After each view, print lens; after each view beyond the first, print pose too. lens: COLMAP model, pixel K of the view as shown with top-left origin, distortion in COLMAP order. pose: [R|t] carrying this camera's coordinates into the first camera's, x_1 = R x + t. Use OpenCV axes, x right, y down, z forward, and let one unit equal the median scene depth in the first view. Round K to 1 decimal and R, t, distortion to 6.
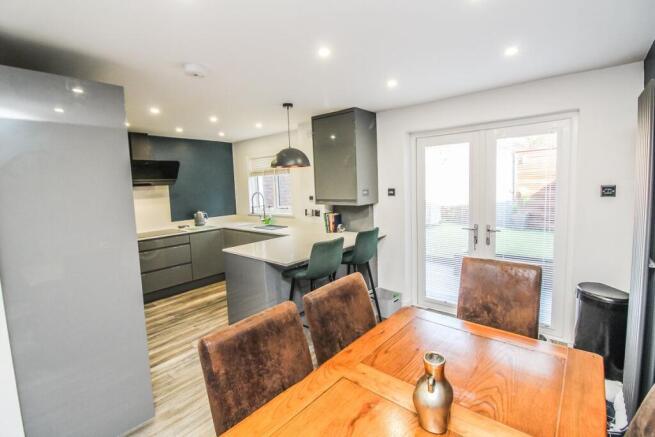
lens RADIAL K [[302.7, 0, 331.6], [0, 302.7, 212.0], [0, 0, 1]] dist [-0.005824, -0.004308]
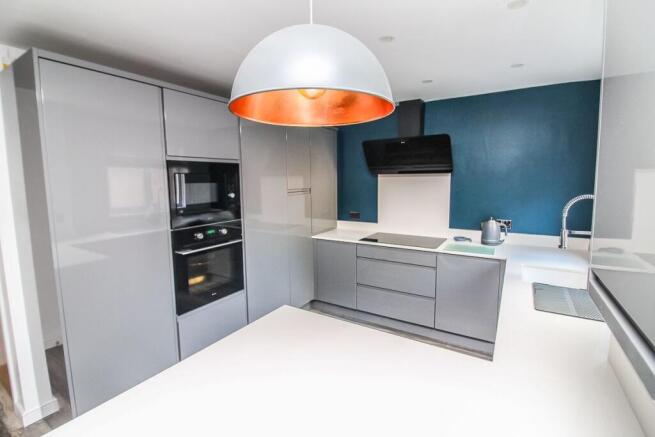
lens RADIAL K [[302.7, 0, 327.7], [0, 302.7, 215.7], [0, 0, 1]] dist [-0.005824, -0.004308]
pose [[0.158235, 0.157160, -0.974814, 0.076736], [-0.089031, 0.985501, 0.144431, -0.068370], [0.983379, 0.063935, 0.169933, 0.632111]]
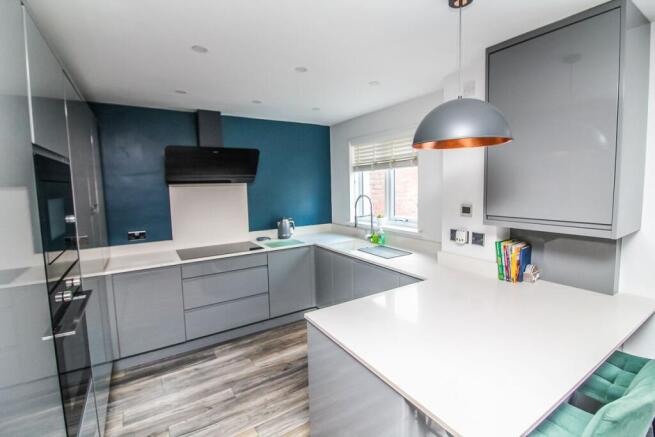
lens RADIAL K [[302.7, 0, 329.5], [0, 302.7, 215.1], [0, 0, 1]] dist [-0.005824, -0.004308]
pose [[0.951583, 0.043207, -0.304341, -0.115031], [-0.038361, 0.999024, 0.021886, -0.033466], [0.304989, -0.009152, 0.952312, 0.351358]]
